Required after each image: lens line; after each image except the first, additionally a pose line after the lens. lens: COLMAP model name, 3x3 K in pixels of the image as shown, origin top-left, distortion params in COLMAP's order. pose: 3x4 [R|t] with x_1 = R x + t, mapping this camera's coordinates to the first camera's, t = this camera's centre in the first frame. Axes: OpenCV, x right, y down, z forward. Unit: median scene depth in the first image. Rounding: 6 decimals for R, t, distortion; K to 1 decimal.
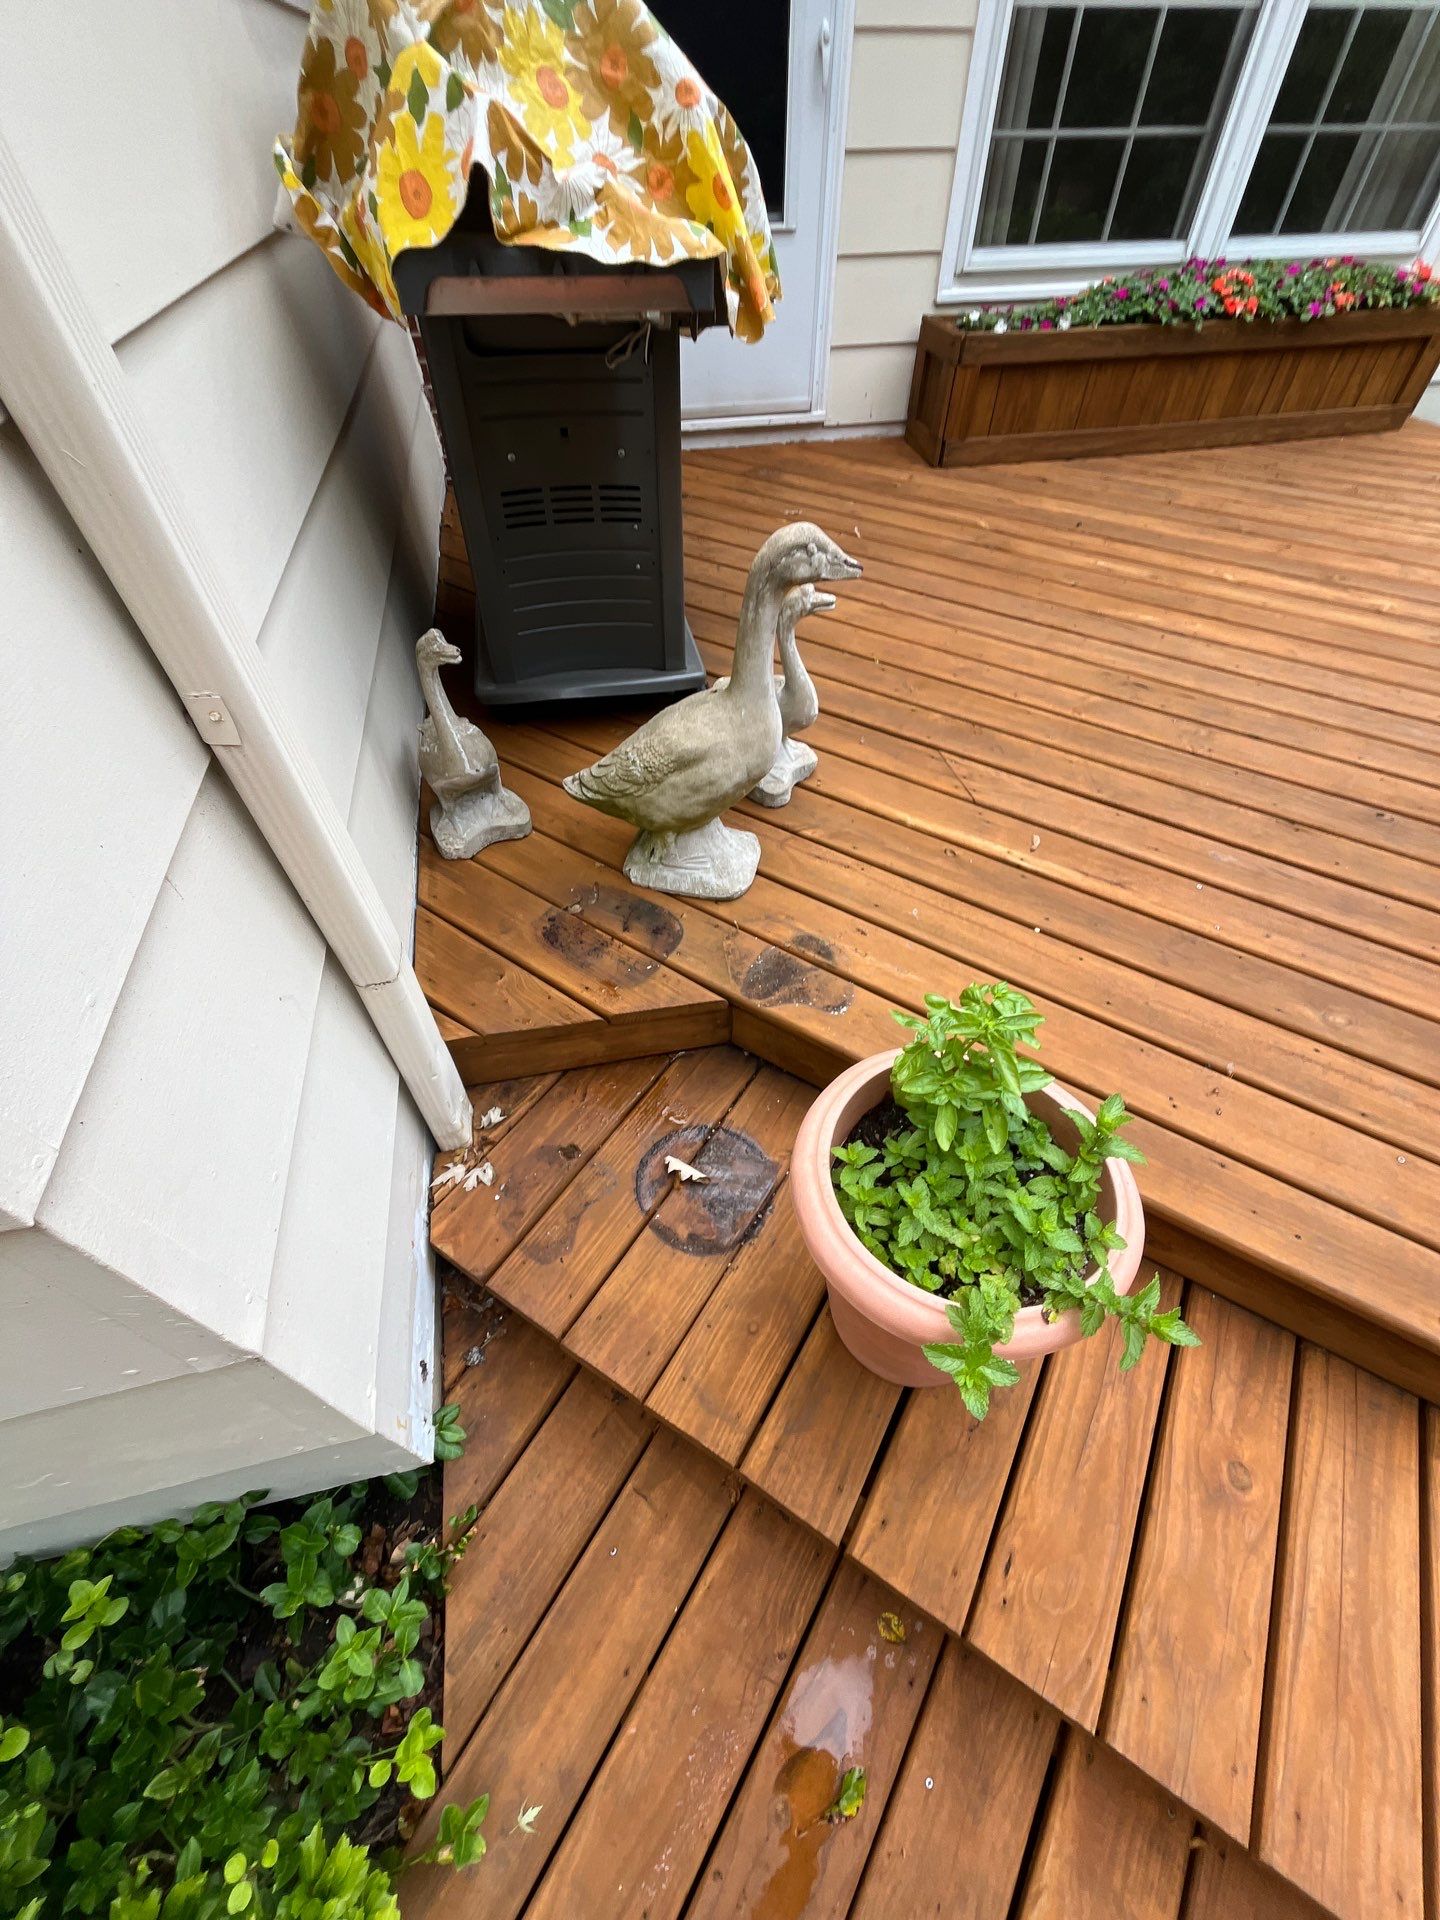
lens RADIAL K [[775.7, 0, 724.3], [0, 775.7, 955.5], [0, 0, 1]] dist [-0.002642, -0.000347]
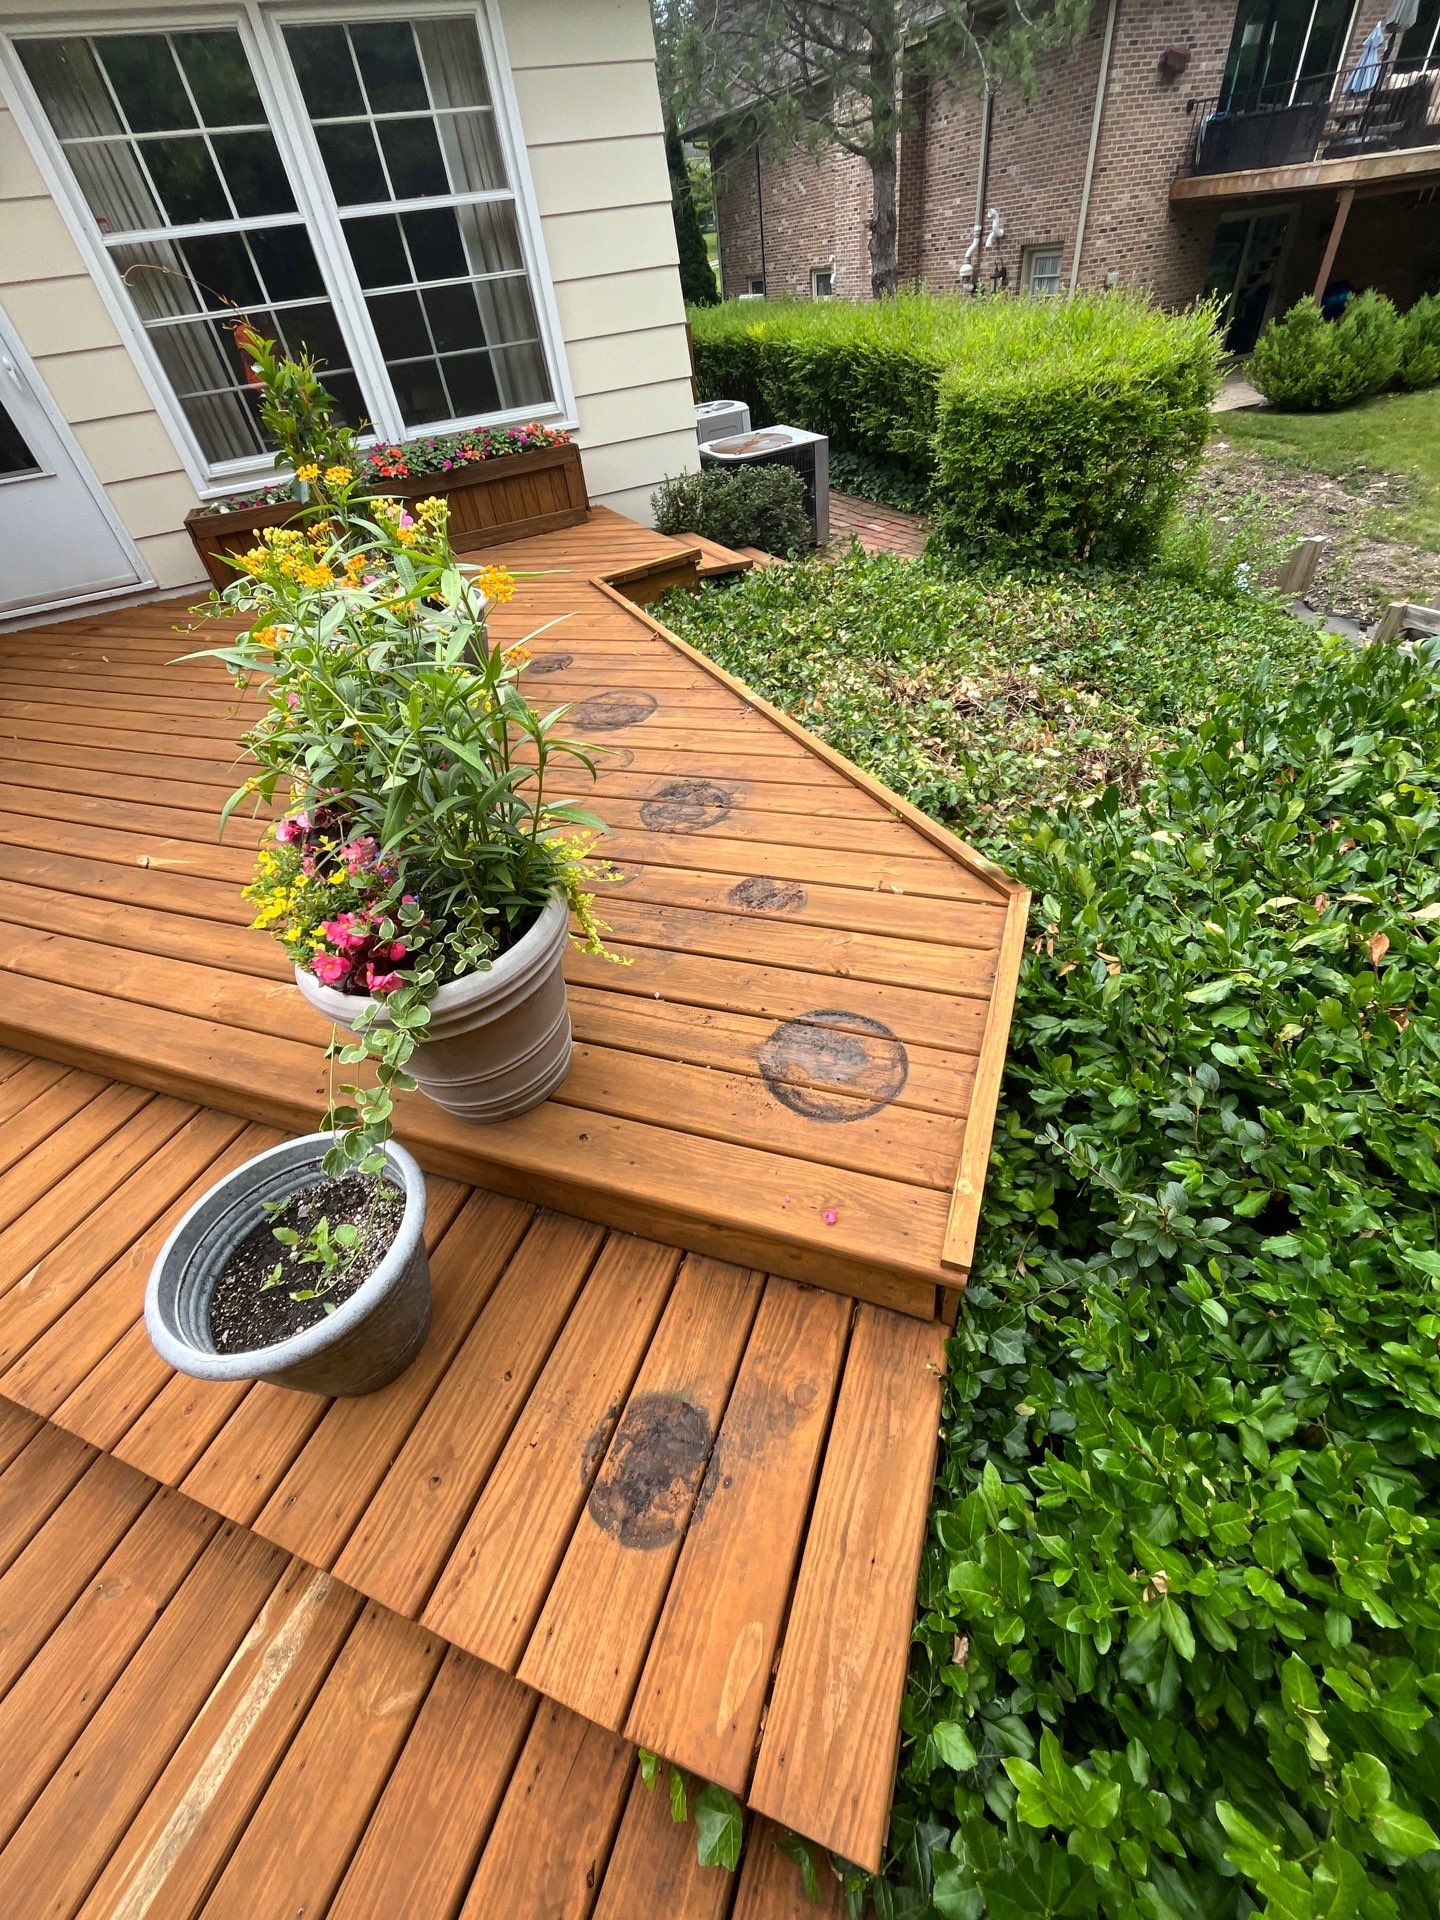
lens RADIAL K [[775.7, 0, 724.3], [0, 775.7, 955.5], [0, 0, 1]] dist [-0.002642, -0.000347]
pose [[0.970833, -0.217513, 0.100853, 0.903425], [0.228231, 0.967277, -0.110842, 0.362363], [-0.073443, 0.130627, 0.988708, -0.388230]]
